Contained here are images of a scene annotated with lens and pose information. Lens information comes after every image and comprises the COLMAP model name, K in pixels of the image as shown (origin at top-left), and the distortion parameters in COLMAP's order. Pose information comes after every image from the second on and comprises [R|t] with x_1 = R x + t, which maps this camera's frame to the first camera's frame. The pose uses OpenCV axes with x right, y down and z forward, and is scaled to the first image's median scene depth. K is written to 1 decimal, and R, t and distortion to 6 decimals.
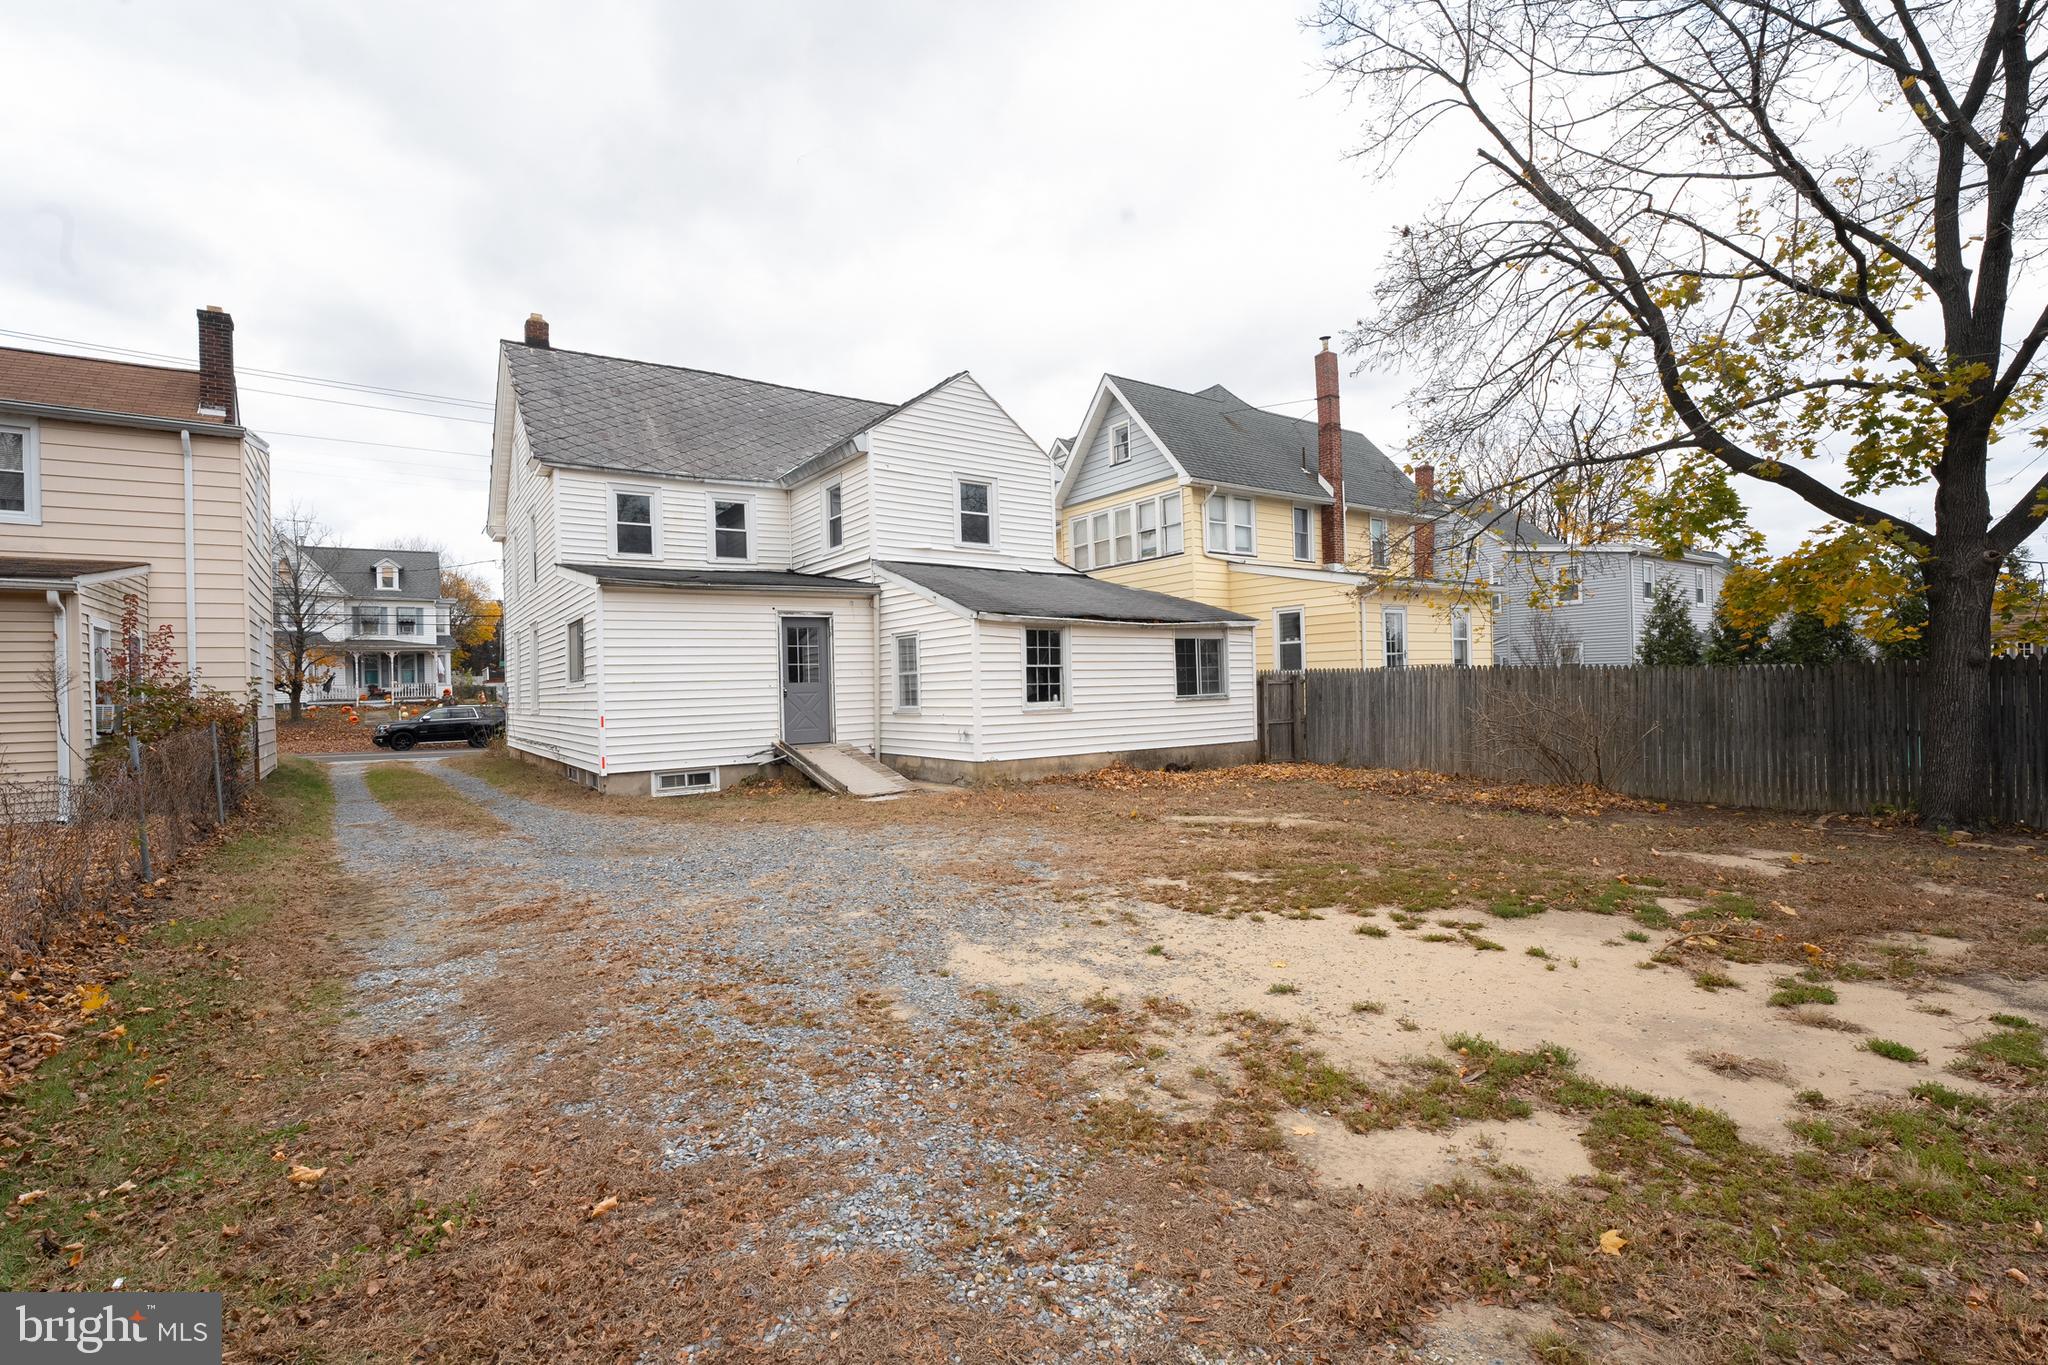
lens RADIAL K [[993.5, 0, 1019.3], [0, 993.5, 692.9], [0, 0, 1]] dist [-0.000741, 0.000491]
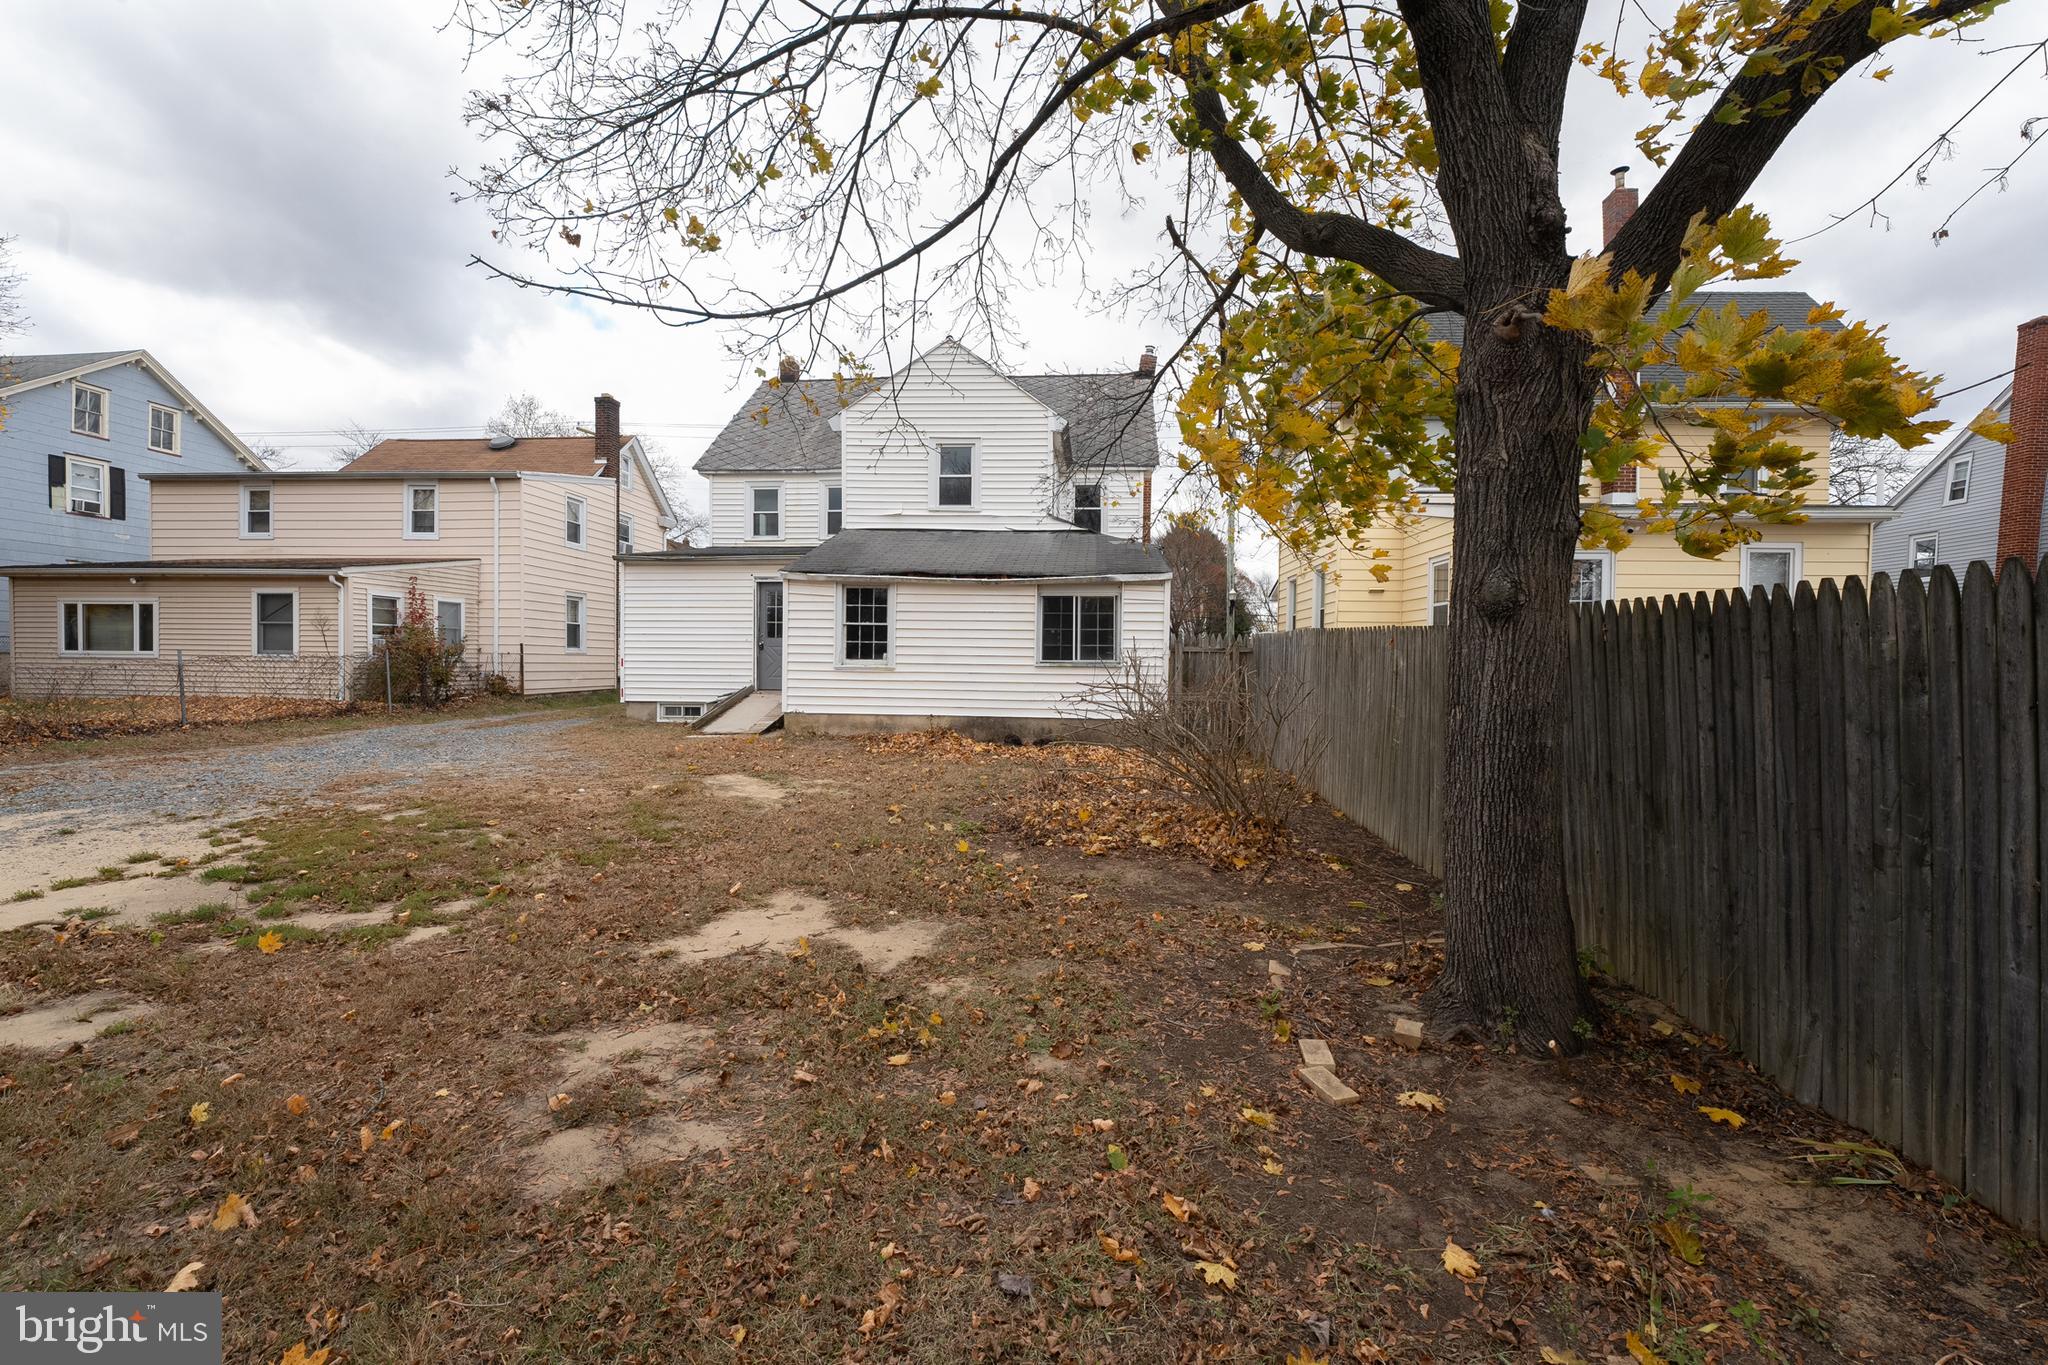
lens RADIAL K [[889.0, 0, 1026.5], [0, 889.0, 681.1], [0, 0, 1]] dist [-0.027550, -0.000353]
pose [[0.759781, 0.049730, -0.648274, 0.616424], [-0.034404, 0.998749, 0.036294, -0.006343], [0.649268, -0.005273, 0.760541, 0.353823]]
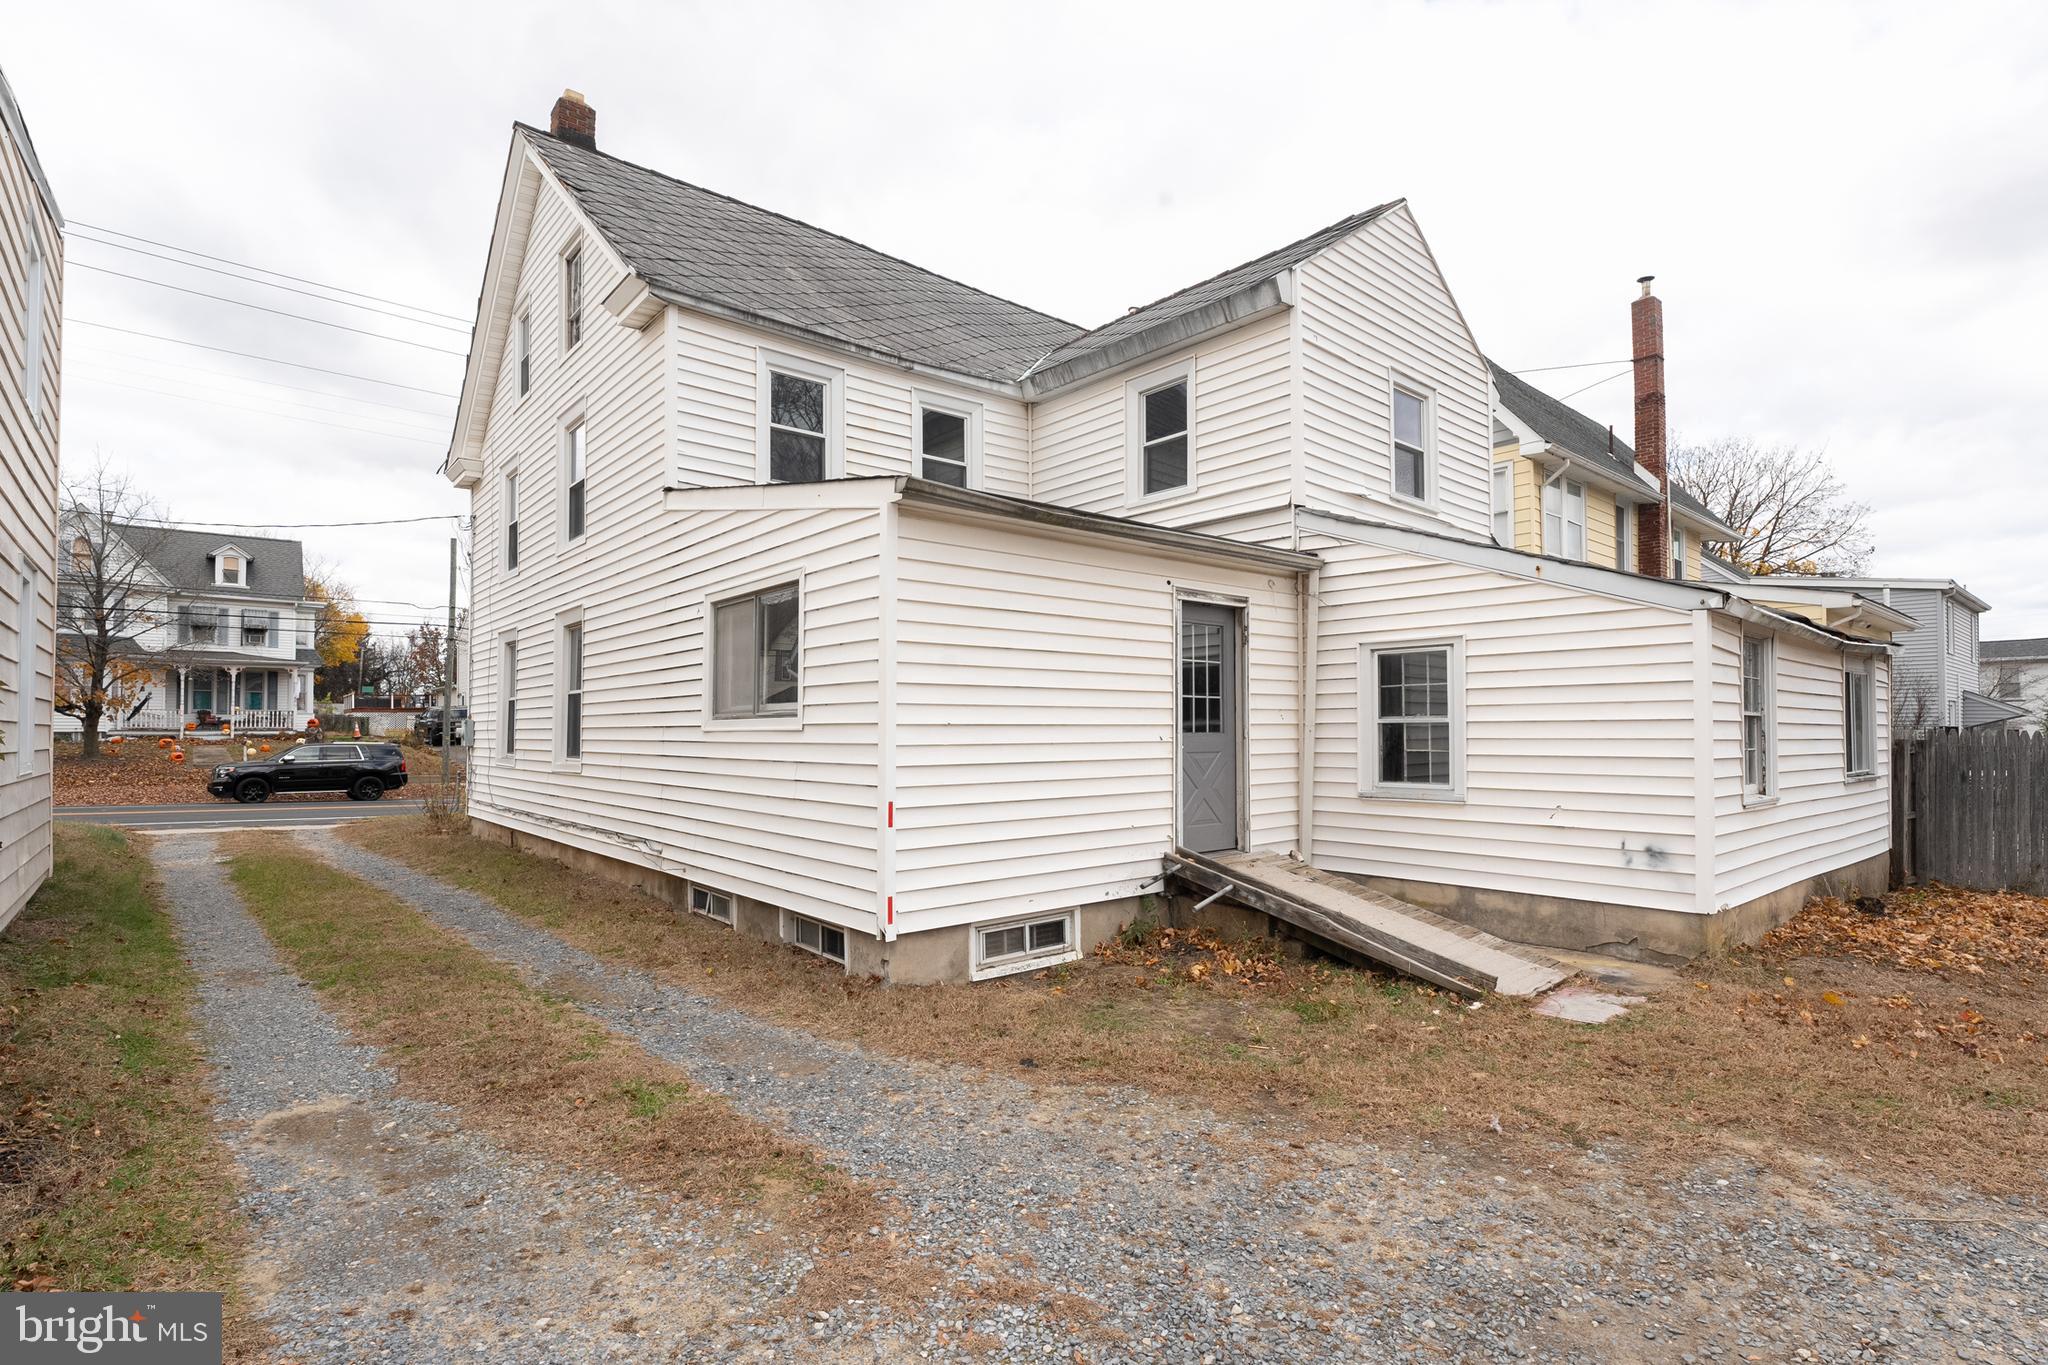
lens RADIAL K [[993.5, 0, 1005.2], [0, 993.5, 718.0], [0, 0, 1]] dist [-0.000741, 0.000491]
pose [[0.992863, 0.027523, 0.116045, -0.336099], [-0.025168, 0.999447, -0.021710, -0.003709], [-0.116578, 0.018635, 0.993007, 0.452316]]
